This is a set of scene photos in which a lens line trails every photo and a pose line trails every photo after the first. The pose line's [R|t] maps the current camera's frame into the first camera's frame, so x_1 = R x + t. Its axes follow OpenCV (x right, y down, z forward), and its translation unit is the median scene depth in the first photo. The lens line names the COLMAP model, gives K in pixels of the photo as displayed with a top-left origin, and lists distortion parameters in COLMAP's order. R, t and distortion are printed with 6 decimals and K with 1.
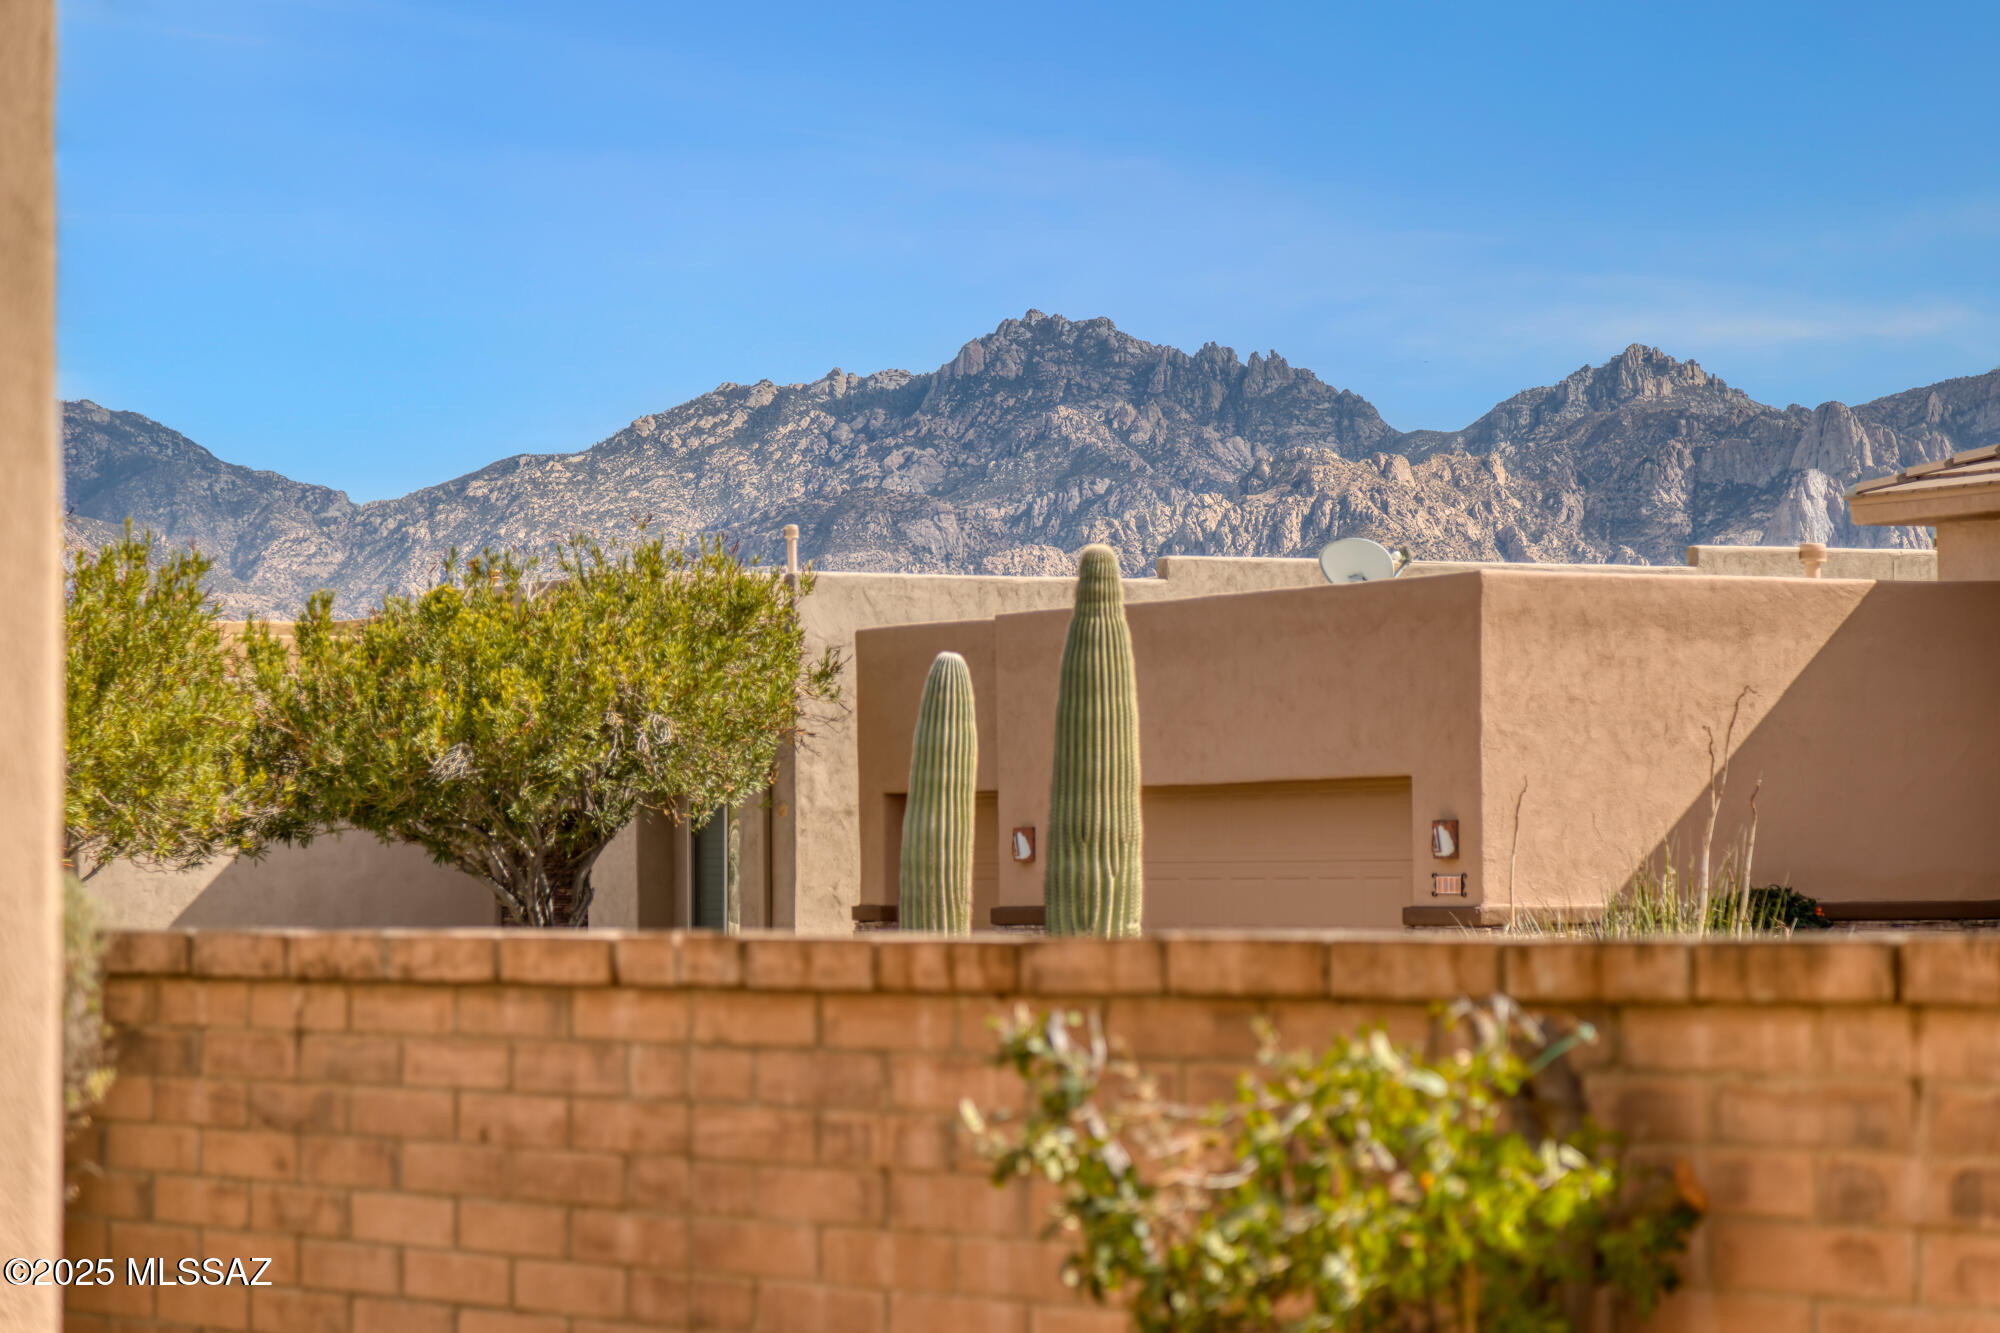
lens RADIAL K [[5989.5, 0, 1000.3], [0, 5989.5, 668.2], [0, 0, 1]] dist [-0.017462, 0.000000]
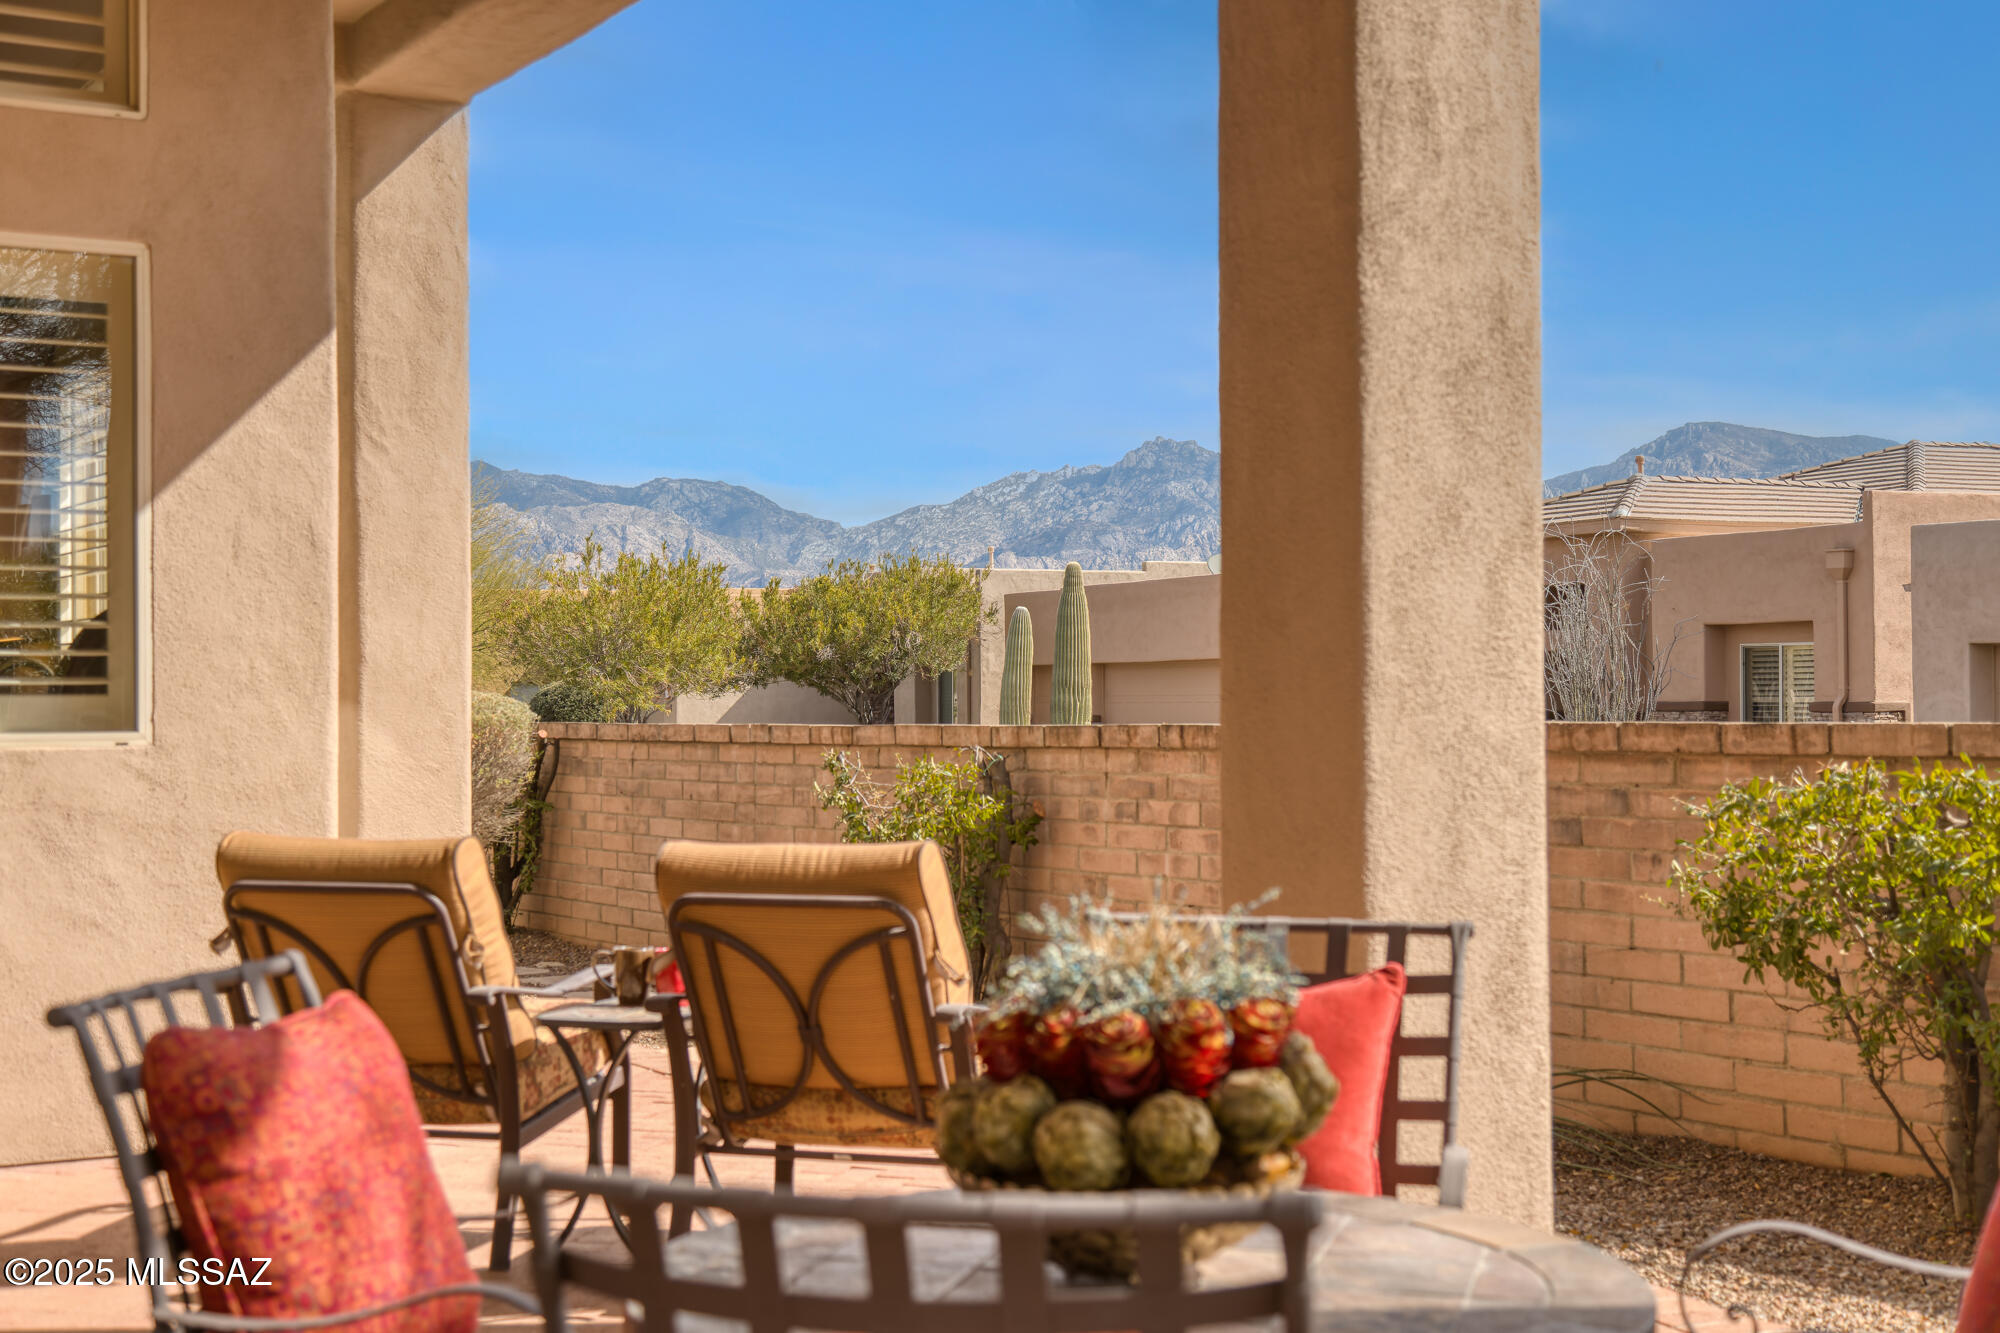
lens RADIAL K [[2917.8, 0, 992.7], [0, 2917.8, 660.4], [0, 0, 1]] dist [0.018483, 0.000000]
pose [[0.997429, -0.000839, -0.071658, 0.053245], [0.002357, 0.999775, 0.021104, -0.004829], [0.071624, -0.021218, 0.997206, -0.120452]]
